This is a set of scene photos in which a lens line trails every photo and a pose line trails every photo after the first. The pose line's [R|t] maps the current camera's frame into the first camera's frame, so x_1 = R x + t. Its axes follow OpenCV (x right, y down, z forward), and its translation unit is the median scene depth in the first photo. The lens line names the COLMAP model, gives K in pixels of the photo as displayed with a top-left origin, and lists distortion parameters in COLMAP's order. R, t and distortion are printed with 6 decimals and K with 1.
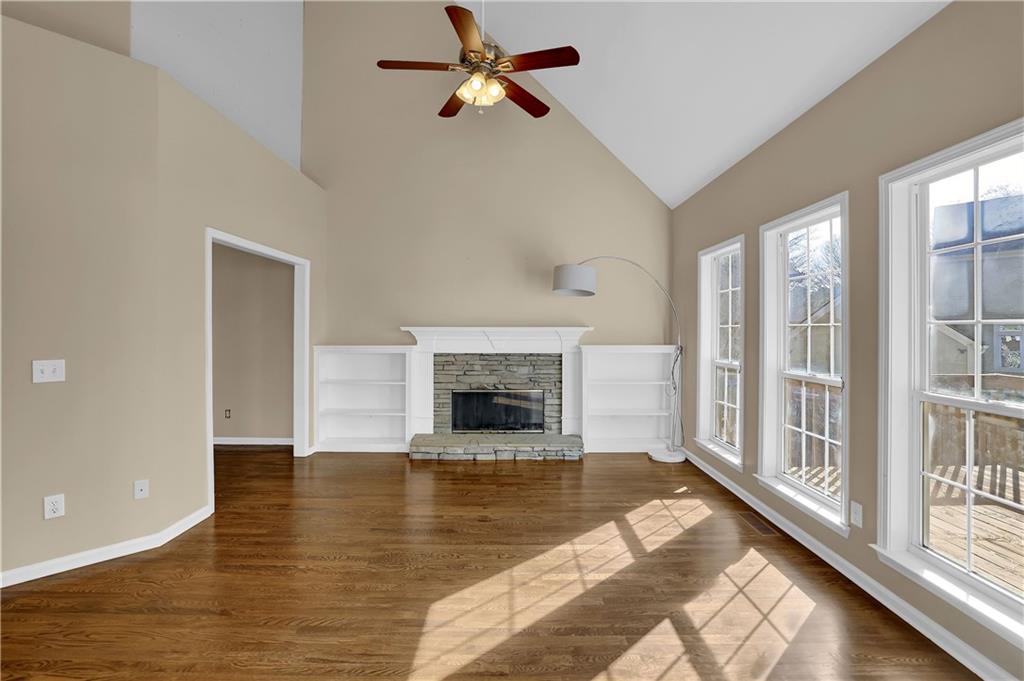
lens RADIAL K [[446.9, 0, 512.0], [0, 446.9, 340.5], [0, 0, 1]] dist [-0.075658, 0.035308]
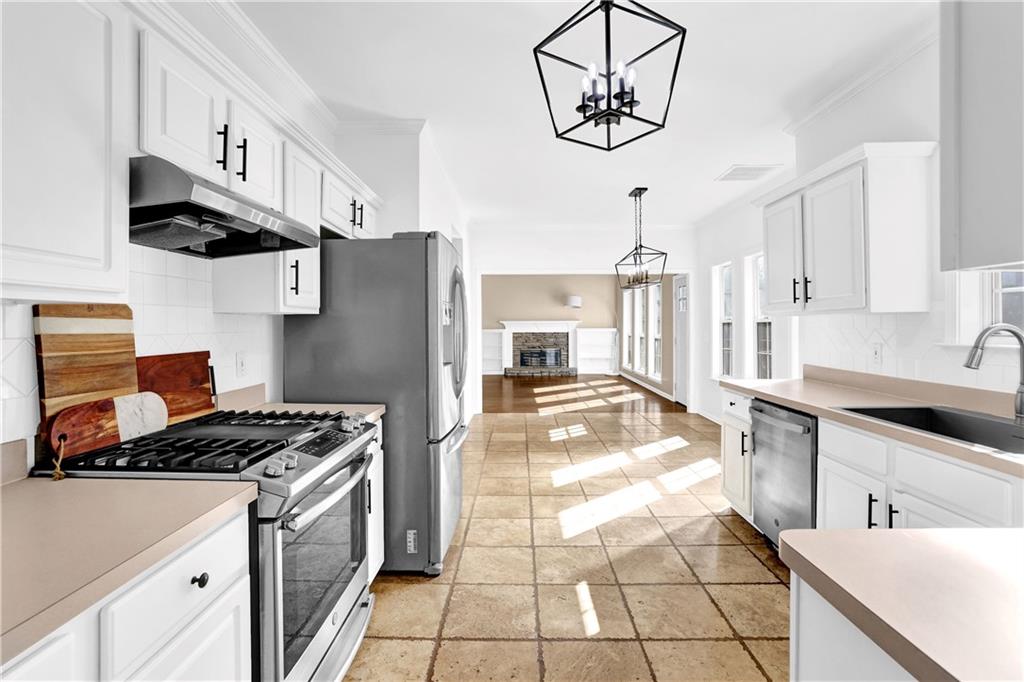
lens RADIAL K [[468.7, 0, 512.0], [0, 468.7, 341.0], [0, 0, 1]] dist [-0.003200, 0.000754]
pose [[0.999987, -0.004797, -0.001417, -0.189601], [0.004820, 0.999845, 0.016948, 0.033165], [0.001335, -0.016954, 0.999855, -1.531537]]
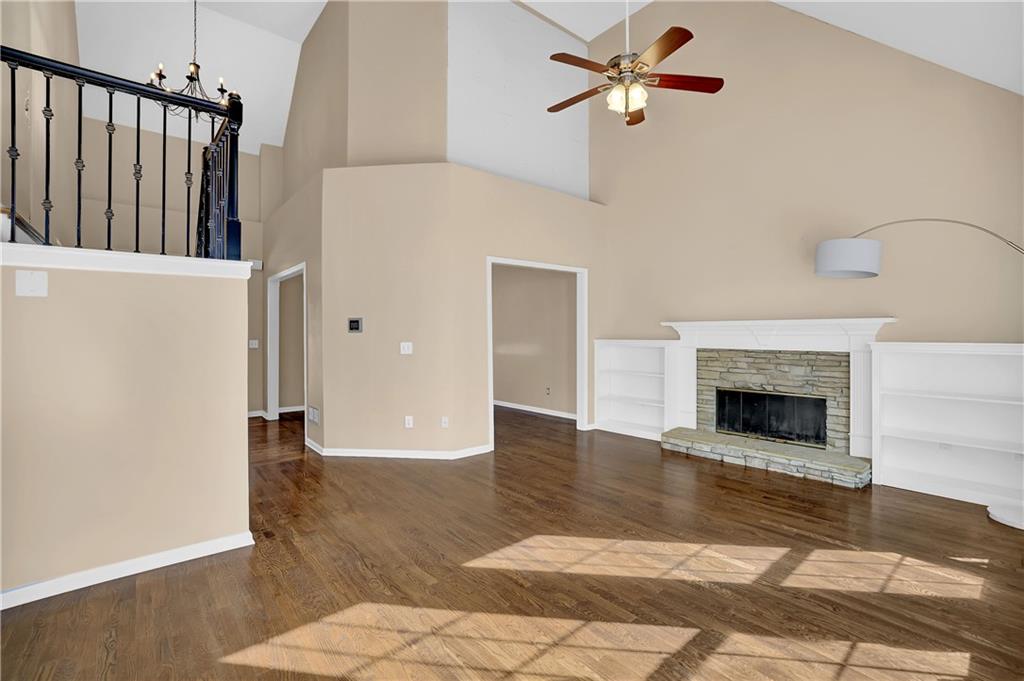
lens RADIAL K [[451.5, 0, 512.0], [0, 451.5, 340.5], [0, 0, 1]] dist [-0.025240, 0.000613]
pose [[0.653942, 0.011226, -0.756462, 0.336802], [-0.011146, 0.999924, 0.005204, 0.011220], [0.756463, 0.005029, 0.654017, 0.033521]]
